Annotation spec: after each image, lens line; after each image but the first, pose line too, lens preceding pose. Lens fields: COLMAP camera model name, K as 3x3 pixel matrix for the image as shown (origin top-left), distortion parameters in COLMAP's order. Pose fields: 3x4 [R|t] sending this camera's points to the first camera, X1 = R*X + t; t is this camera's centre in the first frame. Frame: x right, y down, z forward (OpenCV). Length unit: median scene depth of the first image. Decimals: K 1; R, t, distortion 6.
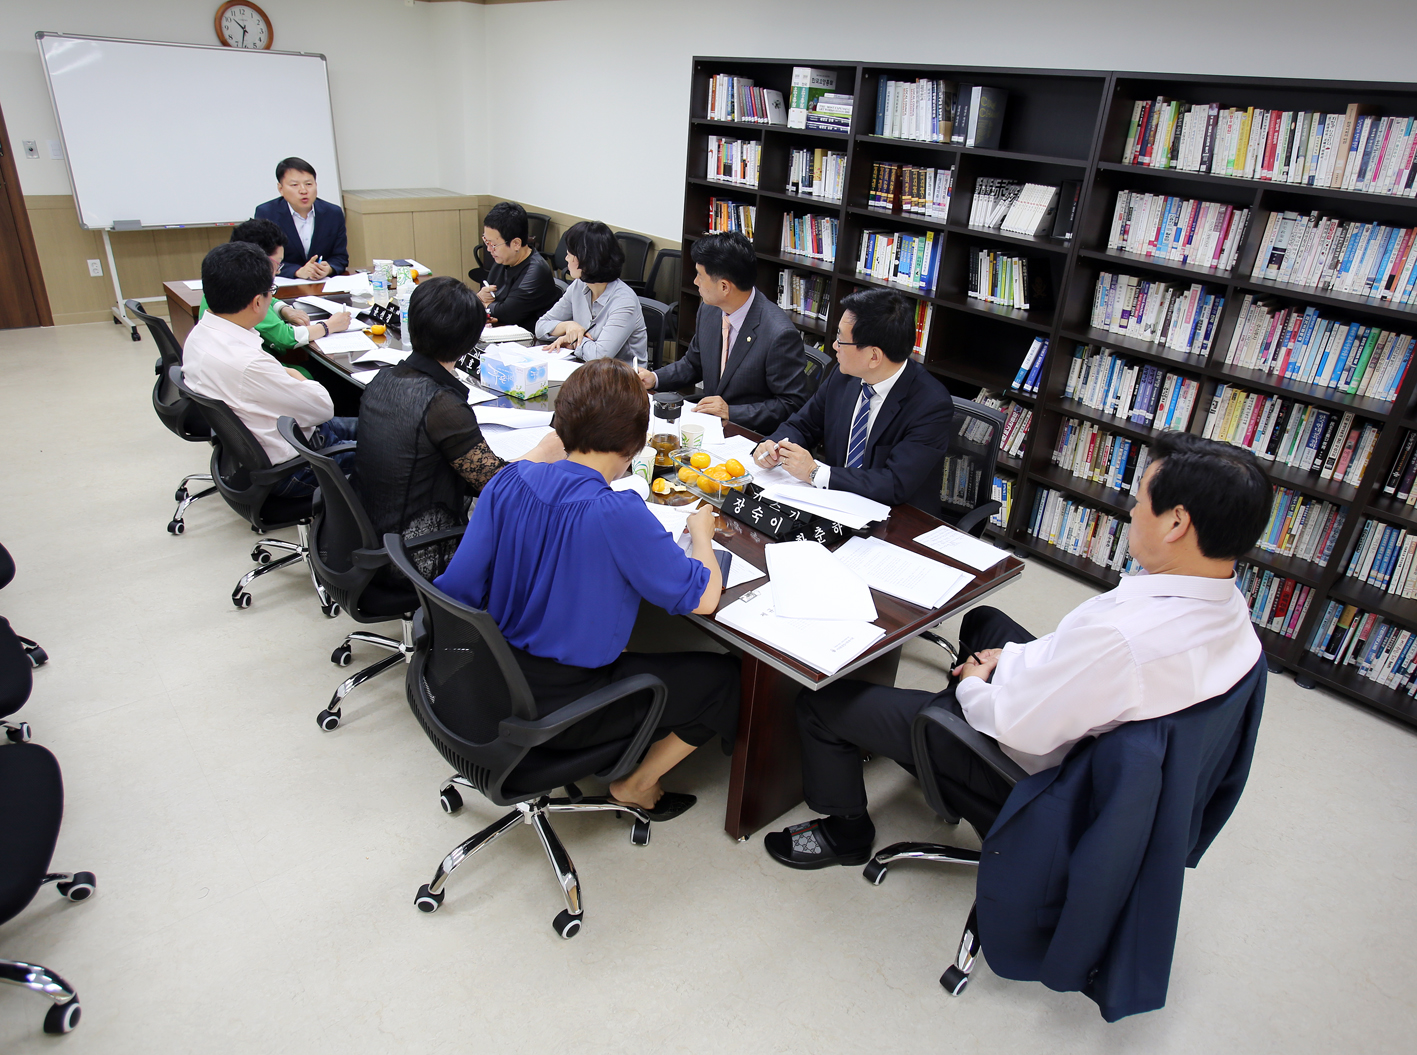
lens RADIAL K [[893.2, 0, 714.4], [0, 893.2, 519.5], [0, 0, 1]] dist [-0.046626, 0.013635]
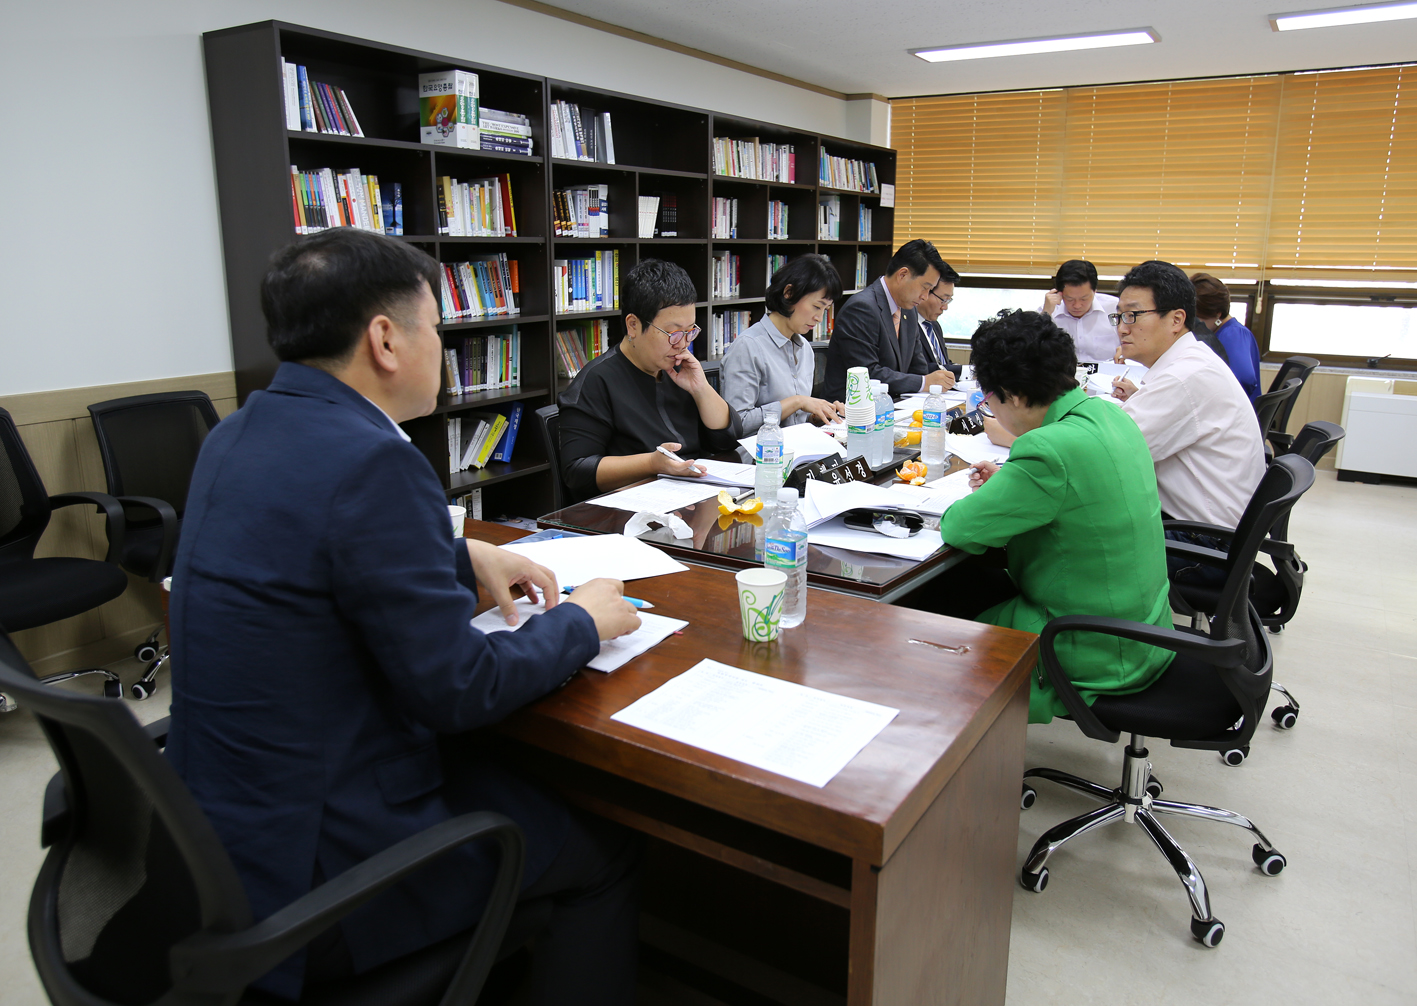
lens RADIAL K [[990.5, 0, 781.9], [0, 990.5, 448.9], [0, 0, 1]] dist [0.005538, 0.013758]
pose [[-0.327865, -0.271647, 0.904827, -0.871878], [0.373726, 0.842345, 0.388308, -0.480806], [-0.867660, 0.465470, -0.174654, 1.091575]]
